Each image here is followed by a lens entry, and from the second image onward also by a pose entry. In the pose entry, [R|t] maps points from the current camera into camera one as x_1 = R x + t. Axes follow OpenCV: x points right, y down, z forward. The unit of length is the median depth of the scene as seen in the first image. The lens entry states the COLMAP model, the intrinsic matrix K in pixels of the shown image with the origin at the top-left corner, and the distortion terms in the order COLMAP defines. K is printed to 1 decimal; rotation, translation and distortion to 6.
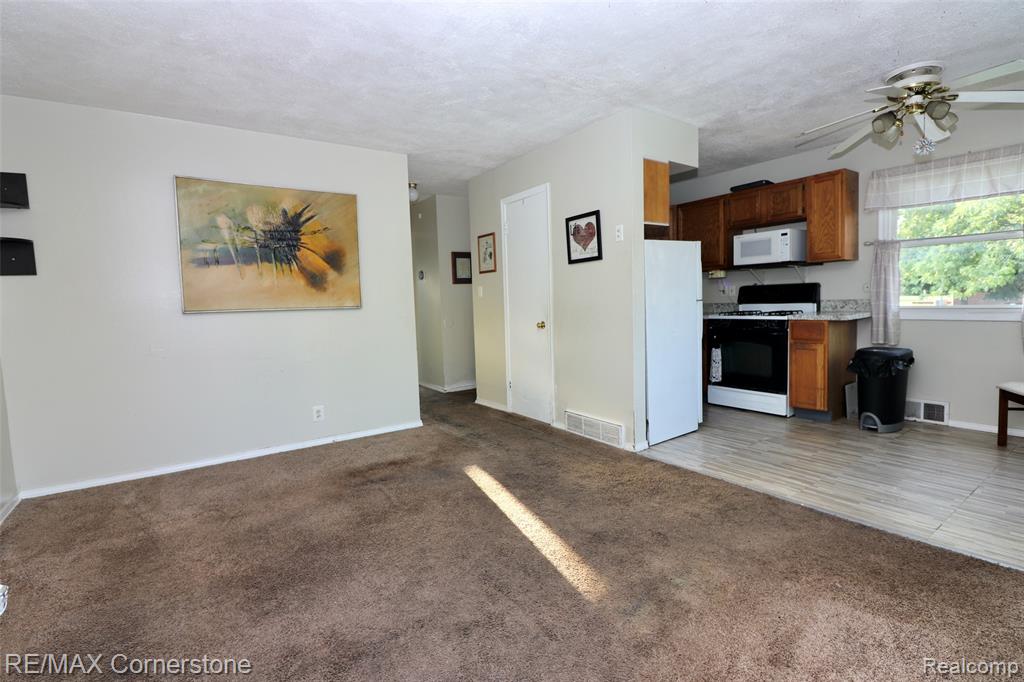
lens RADIAL K [[479.5, 0, 515.0], [0, 479.5, 336.5], [0, 0, 1]] dist [0.014632, -0.024867]
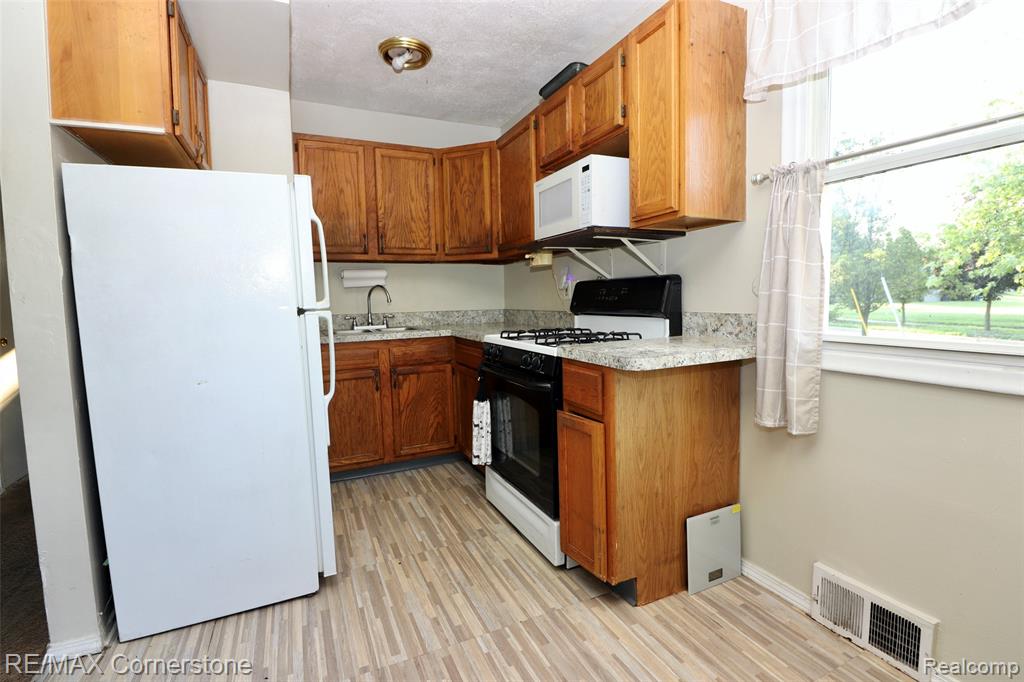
lens RADIAL K [[479.5, 0, 515.0], [0, 479.5, 336.5], [0, 0, 1]] dist [0.014632, -0.024867]
pose [[0.982650, 0.032013, -0.182684, 0.621022], [-0.030668, 0.999478, 0.010180, -0.057687], [0.182915, -0.004401, 0.983119, 0.567419]]
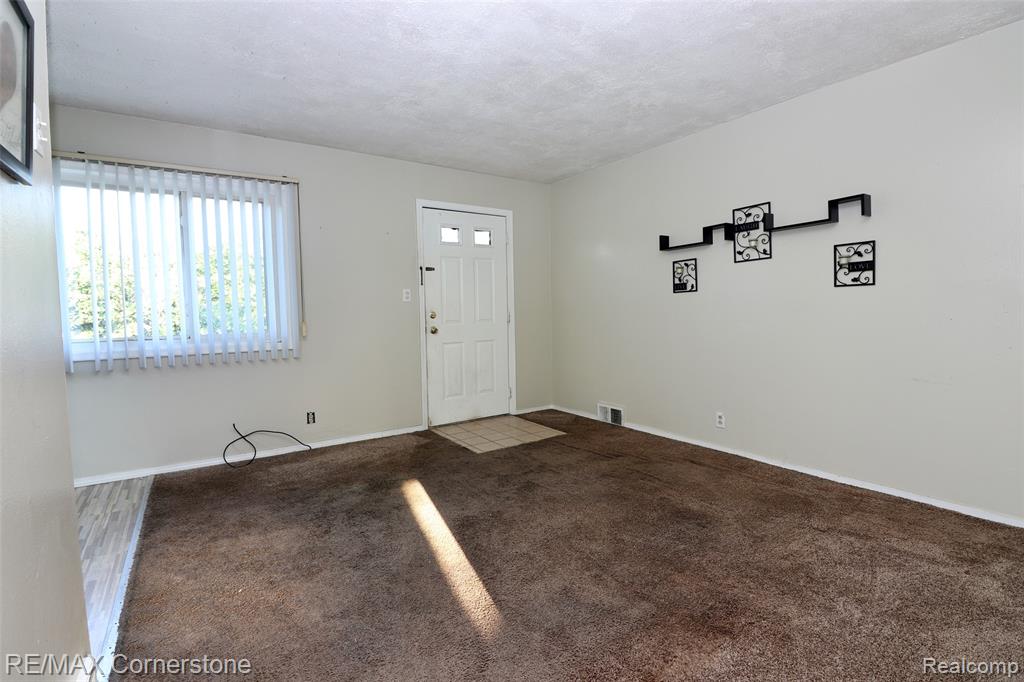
lens RADIAL K [[479.5, 0, 515.0], [0, 479.5, 336.5], [0, 0, 1]] dist [0.014632, -0.024867]
pose [[-0.998776, 0.047359, 0.014266, -0.112476], [0.048825, 0.990139, 0.131308, -0.084390], [-0.007907, 0.131844, -0.991239, 1.162788]]
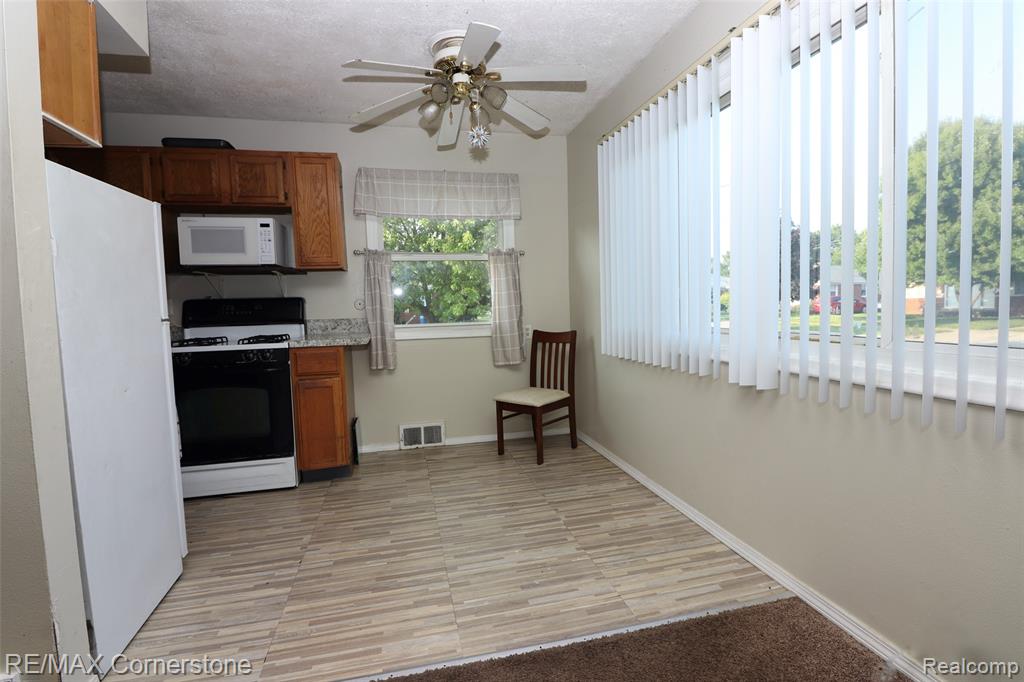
lens RADIAL K [[479.5, 0, 515.0], [0, 479.5, 336.5], [0, 0, 1]] dist [0.014632, -0.024867]
pose [[0.368024, -0.037401, 0.929064, 0.046154], [0.087233, 0.996172, 0.005548, -0.027163], [-0.925715, 0.079004, 0.369878, 0.449547]]
